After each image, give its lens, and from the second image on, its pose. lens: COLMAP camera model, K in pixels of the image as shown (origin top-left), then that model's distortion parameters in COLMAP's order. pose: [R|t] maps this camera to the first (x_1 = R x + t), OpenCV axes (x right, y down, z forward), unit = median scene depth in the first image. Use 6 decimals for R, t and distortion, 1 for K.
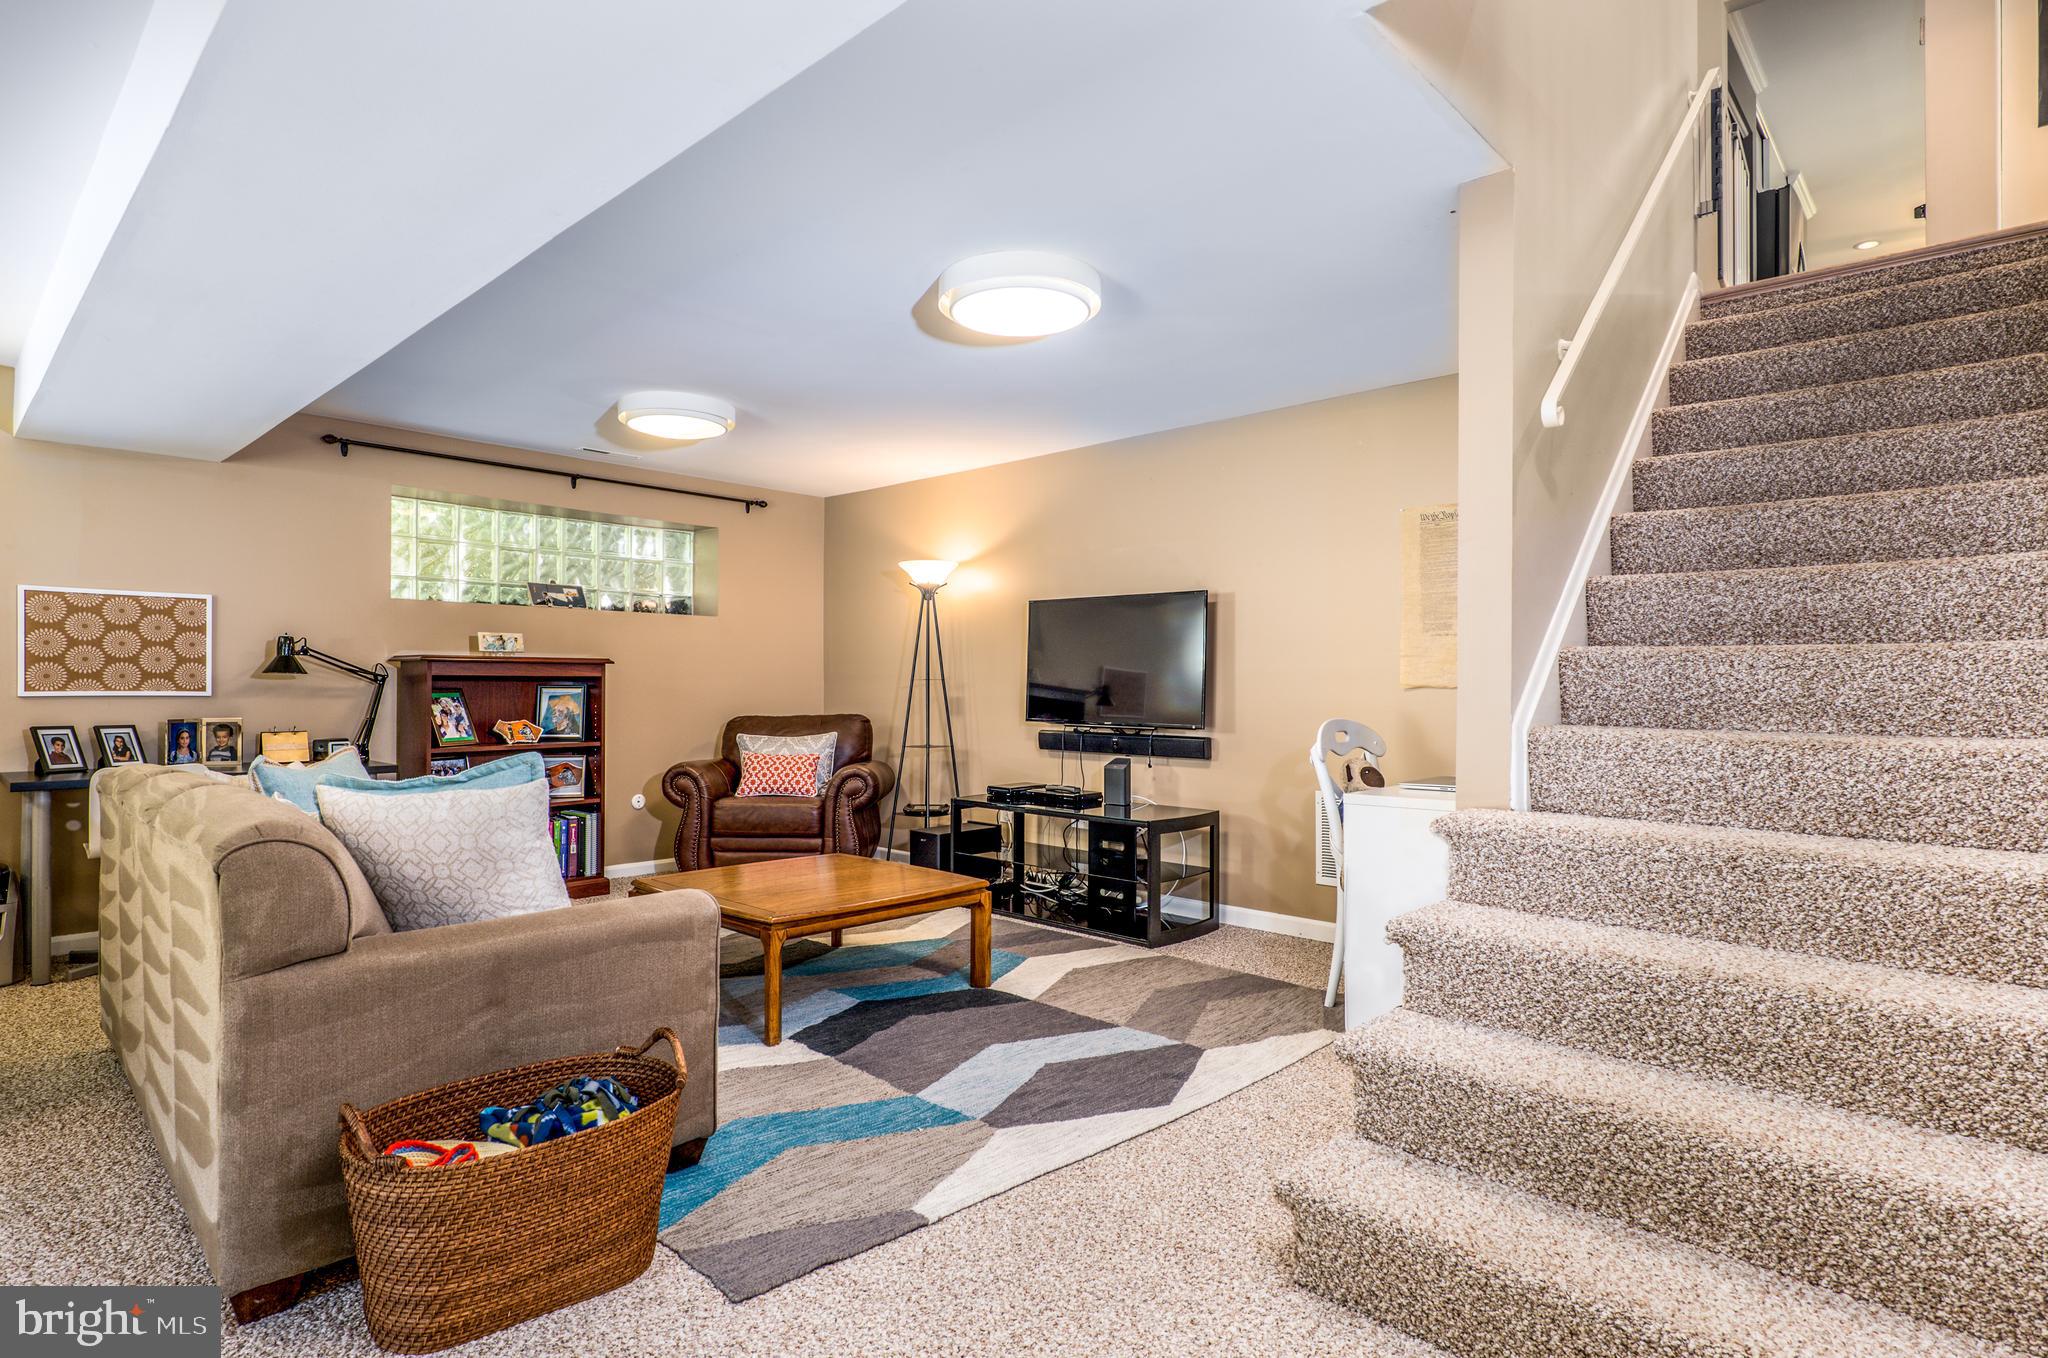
lens RADIAL K [[1057.2, 0, 1027.3], [0, 1057.2, 675.1], [0, 0, 1]] dist [0.003173, -0.000059]
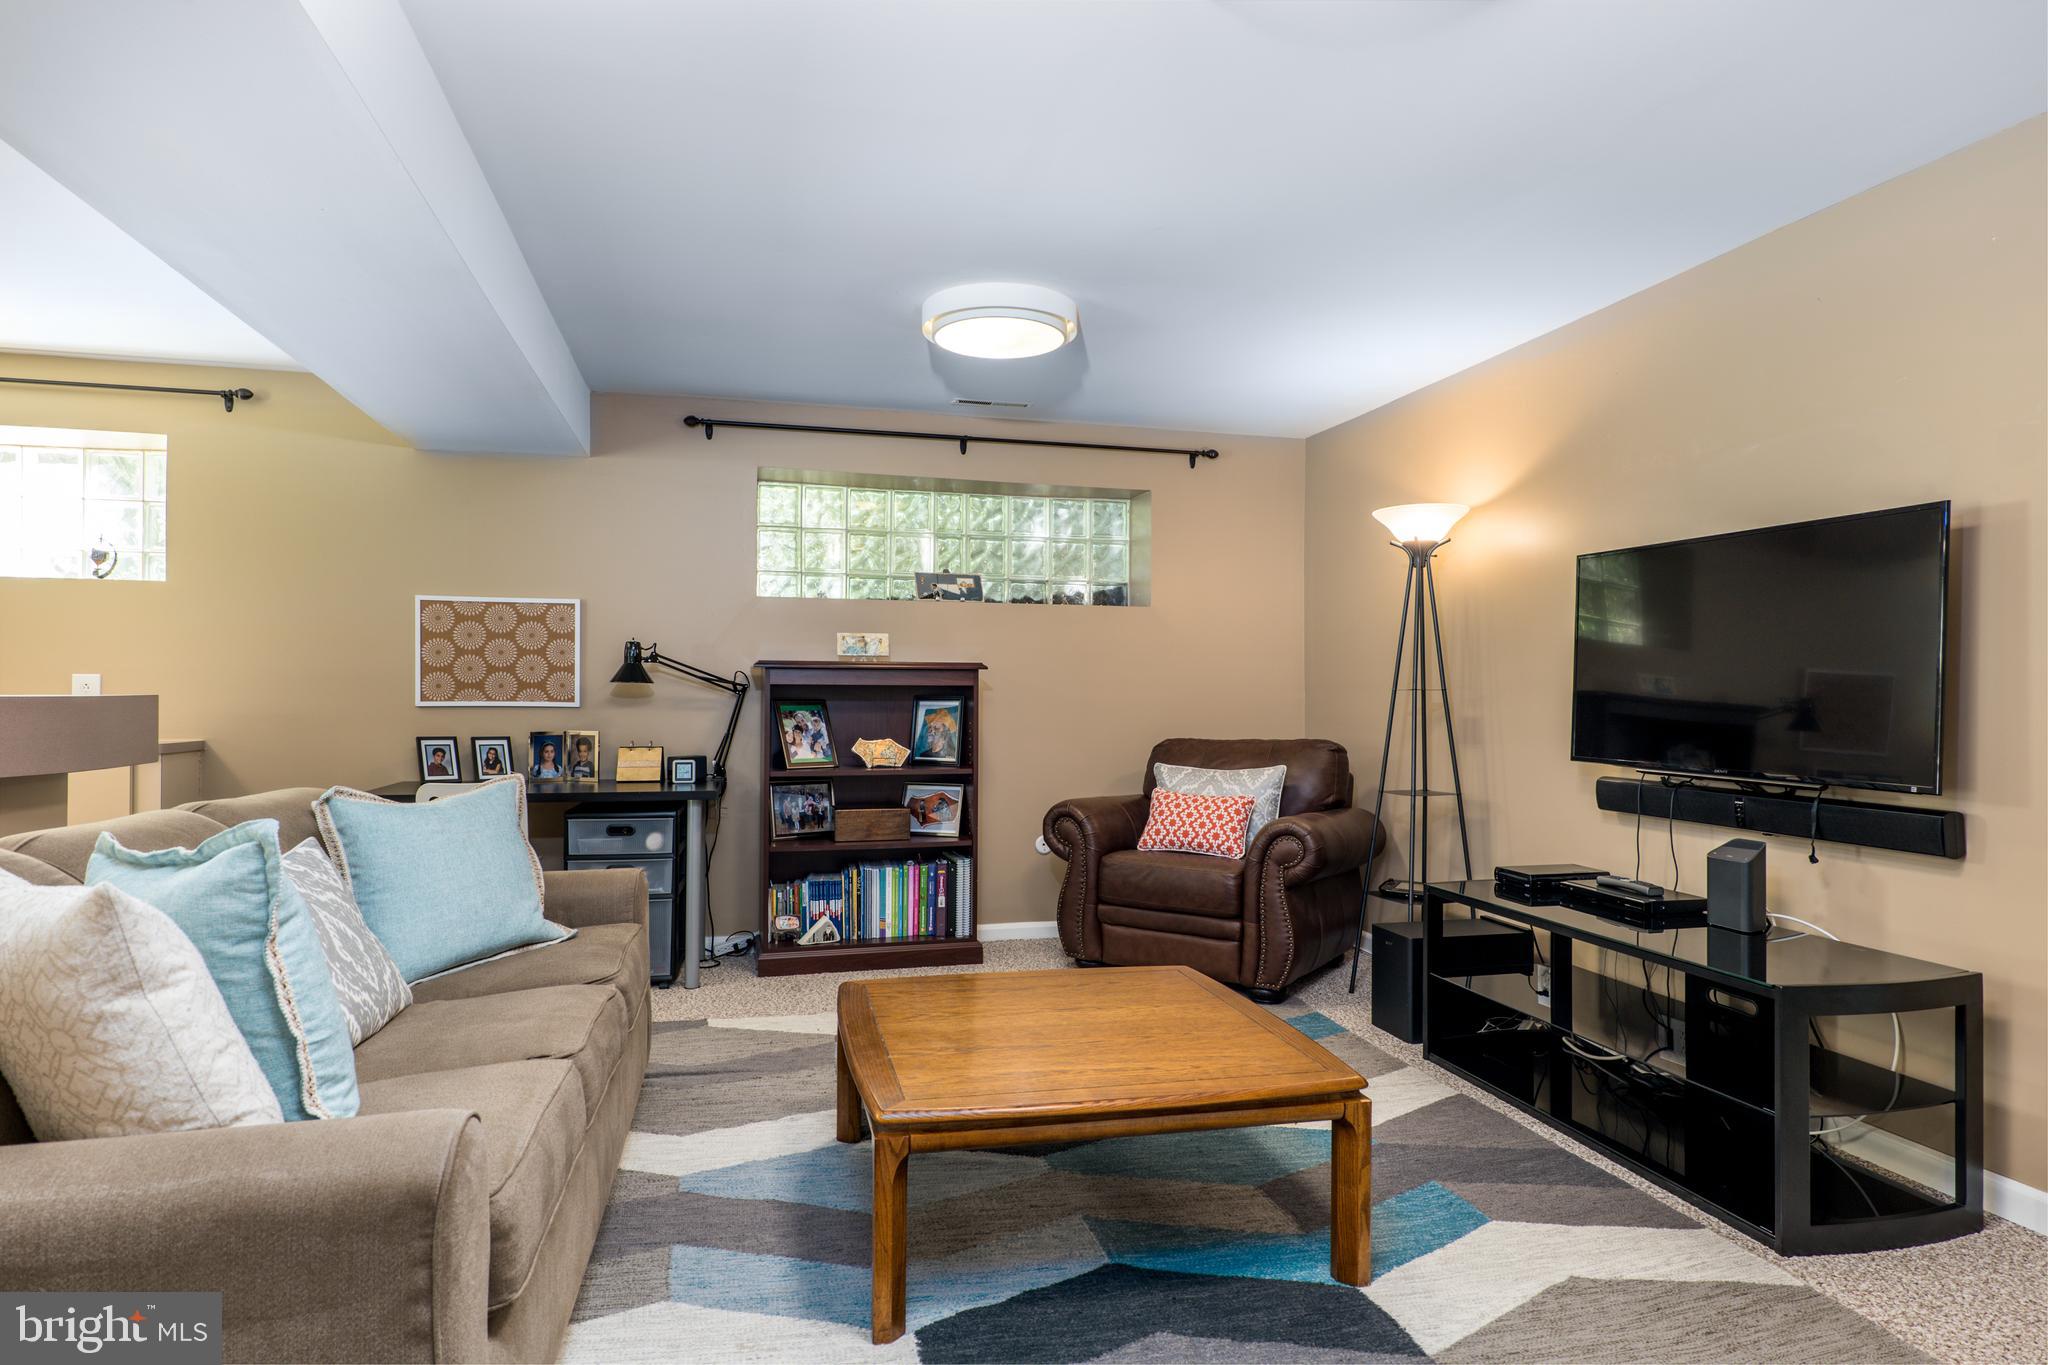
lens RADIAL K [[1134.4, 0, 1024.9], [0, 1134.4, 680.3], [0, 0, 1]] dist [0.004013, -0.001816]
pose [[0.839006, -0.004053, -0.544106, 0.095873], [0.002374, 0.999990, -0.003788, 0.000643], [0.544116, 0.001886, 0.839008, 0.335250]]
